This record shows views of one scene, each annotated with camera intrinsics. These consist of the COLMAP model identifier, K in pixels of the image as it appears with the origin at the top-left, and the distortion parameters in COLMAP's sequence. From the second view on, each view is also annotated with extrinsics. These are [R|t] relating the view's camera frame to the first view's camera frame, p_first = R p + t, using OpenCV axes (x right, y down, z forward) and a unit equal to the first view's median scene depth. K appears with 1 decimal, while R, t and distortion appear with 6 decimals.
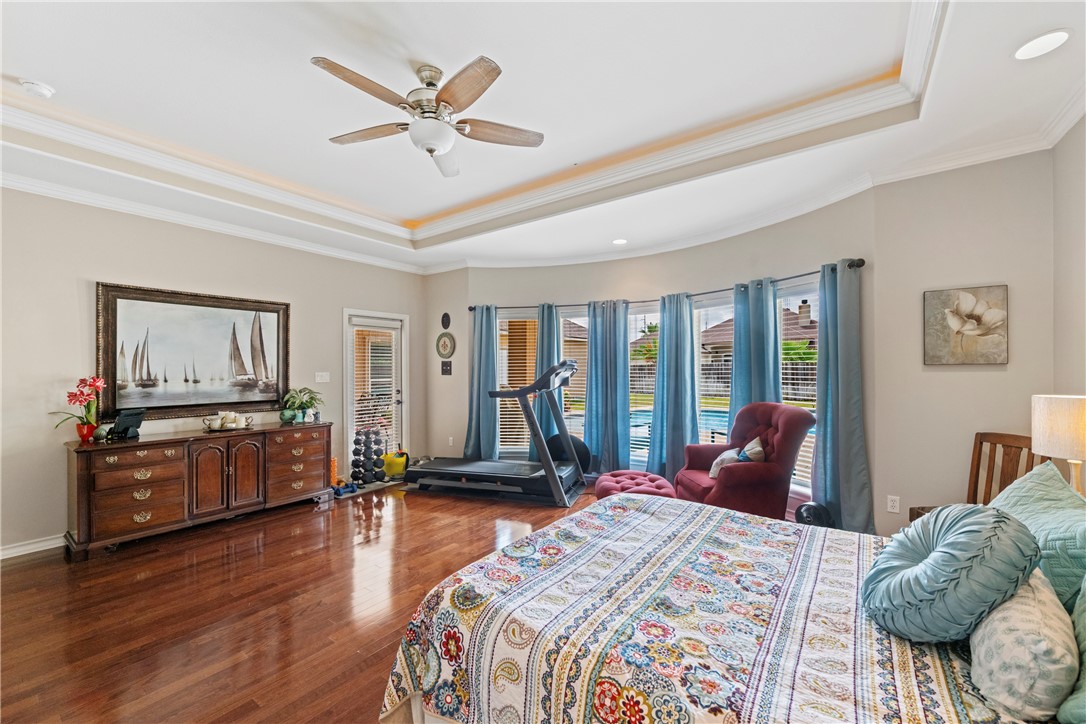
lens RADIAL K [[428.7, 0, 540.1], [0, 428.7, 368.1], [0, 0, 1]] dist [-0.001407, -0.000433]
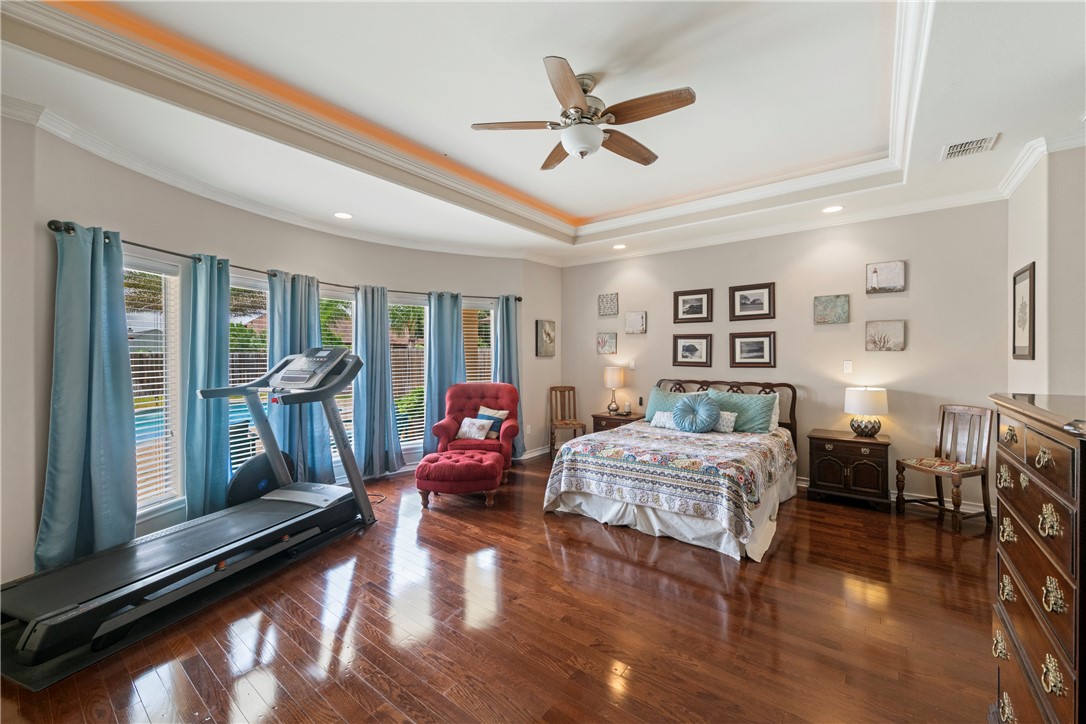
lens RADIAL K [[428.7, 0, 552.1], [0, 428.7, 356.0], [0, 0, 1]] dist [-0.001407, -0.000433]
pose [[0.011443, -0.001612, 0.999933, -1.086292], [-0.003846, 0.999991, 0.001657, -0.012076], [-0.999927, -0.003864, 0.011436, 0.872735]]
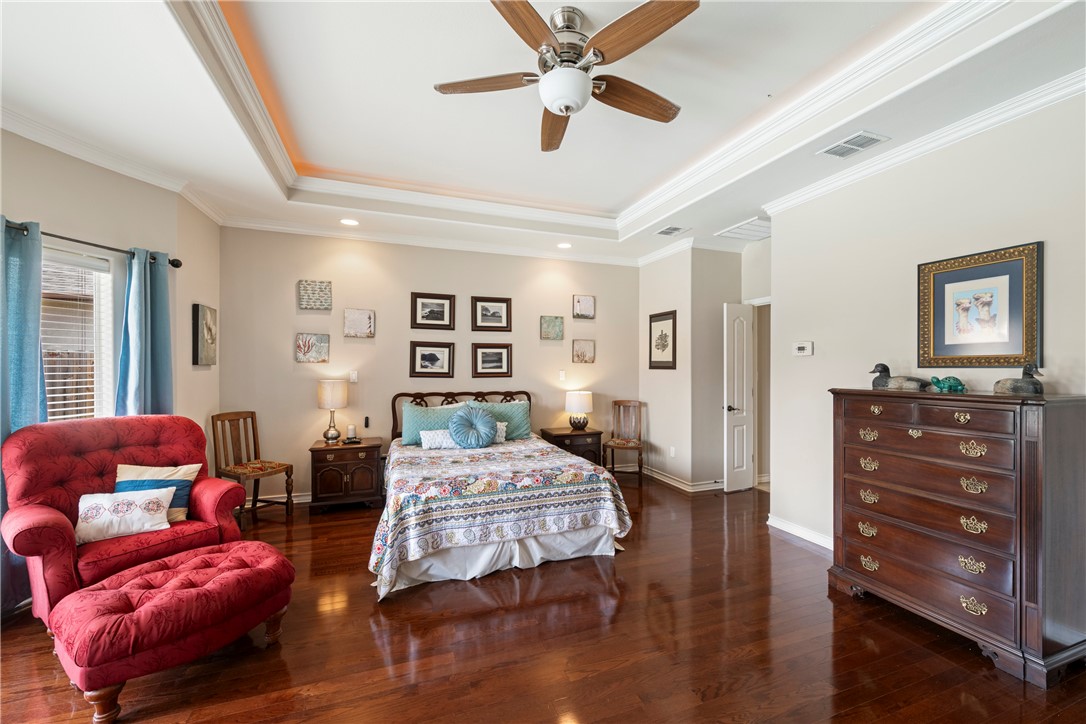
lens RADIAL K [[428.7, 0, 544.9], [0, 428.7, 365.8], [0, 0, 1]] dist [-0.001407, -0.000433]
pose [[-0.839828, -0.003038, 0.542844, -0.549523], [-0.007827, 0.999948, -0.006513, -0.004798], [-0.542797, -0.009718, -0.839808, 1.423066]]
